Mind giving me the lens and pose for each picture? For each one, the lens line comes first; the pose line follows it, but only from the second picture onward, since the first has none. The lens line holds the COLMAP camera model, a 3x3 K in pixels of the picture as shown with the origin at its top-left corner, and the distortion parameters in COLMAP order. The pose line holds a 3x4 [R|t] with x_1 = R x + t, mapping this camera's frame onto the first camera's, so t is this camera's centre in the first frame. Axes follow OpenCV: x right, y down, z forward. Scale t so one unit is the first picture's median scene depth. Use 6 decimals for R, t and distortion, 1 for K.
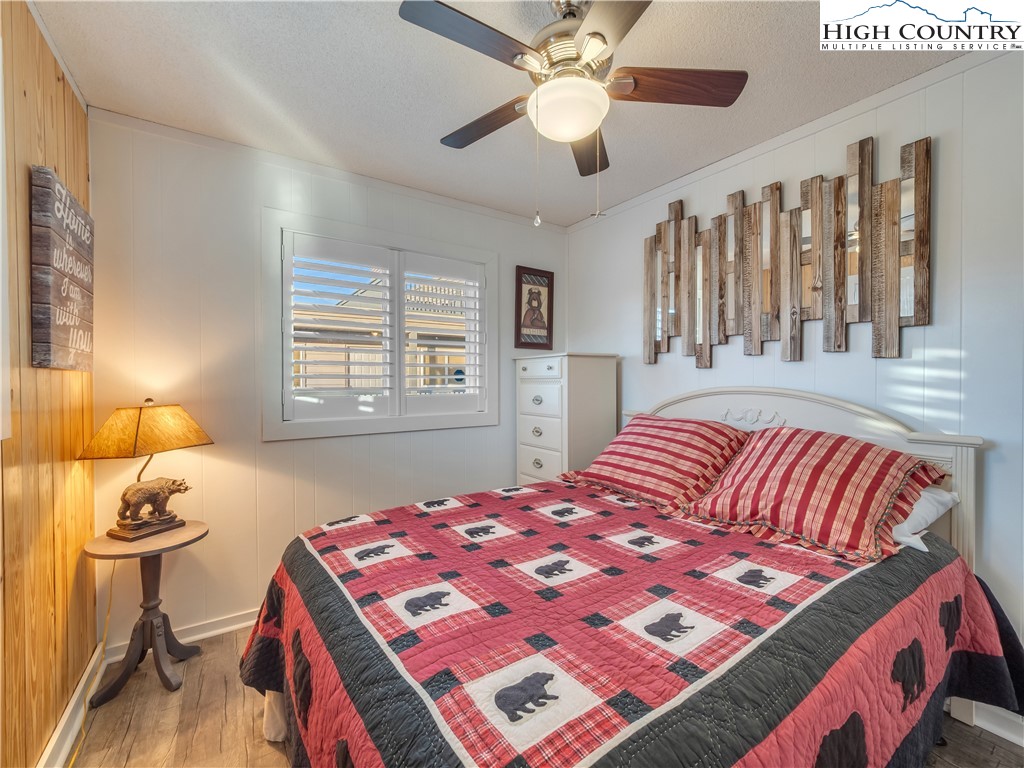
lens RADIAL K [[424.3, 0, 530.9], [0, 424.3, 385.2], [0, 0, 1]] dist [-0.000606, -0.000070]
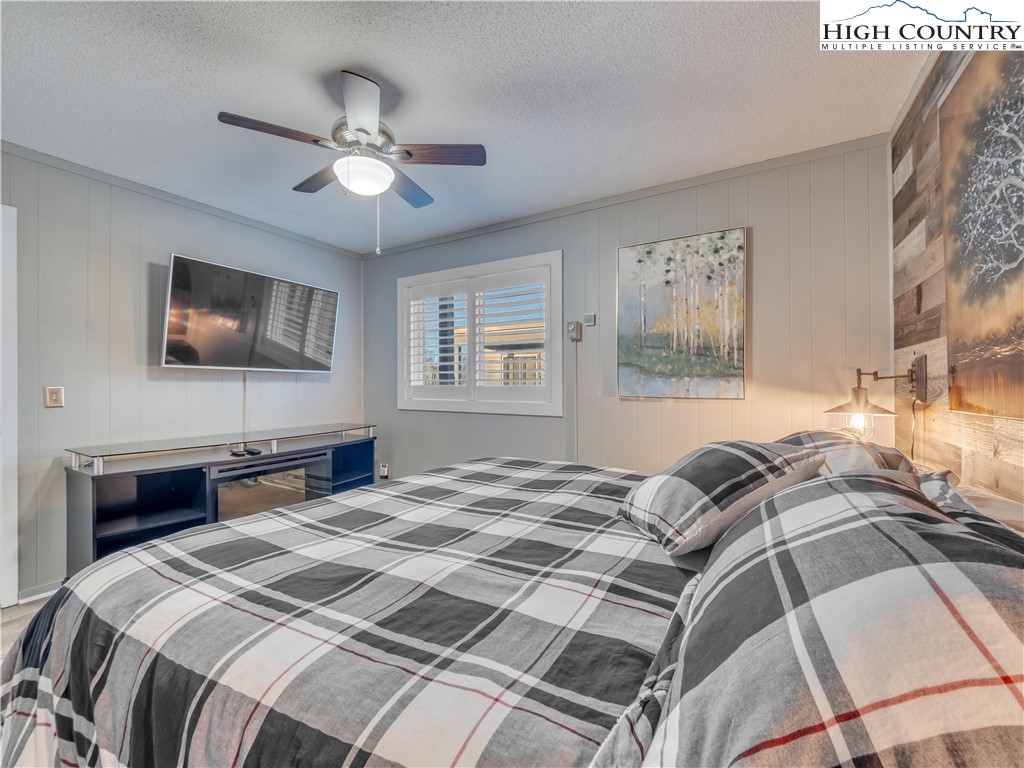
lens RADIAL K [[422.8, 0, 512.0], [0, 422.8, 384.0], [0, 0, 1]] dist [-0.000185, -0.000022]
pose [[0.395048, 0.010463, -0.918601, 0.796164], [-0.004642, 0.999945, 0.009394, 0.006030], [0.918649, 0.000553, 0.395075, 0.472443]]
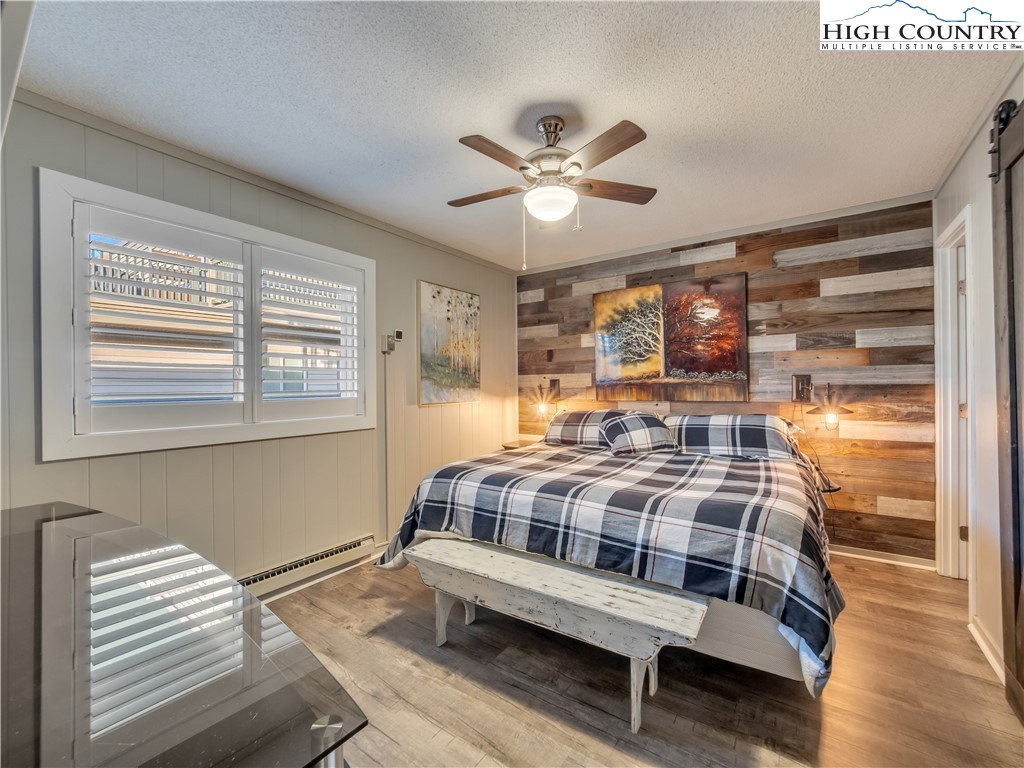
lens RADIAL K [[422.8, 0, 512.0], [0, 422.8, 384.0], [0, 0, 1]] dist [-0.000185, -0.000022]
pose [[0.944705, -0.001433, 0.327917, -0.111970], [0.005349, 0.999925, -0.011040, 0.001081], [-0.327877, 0.012183, 0.944642, -0.075571]]
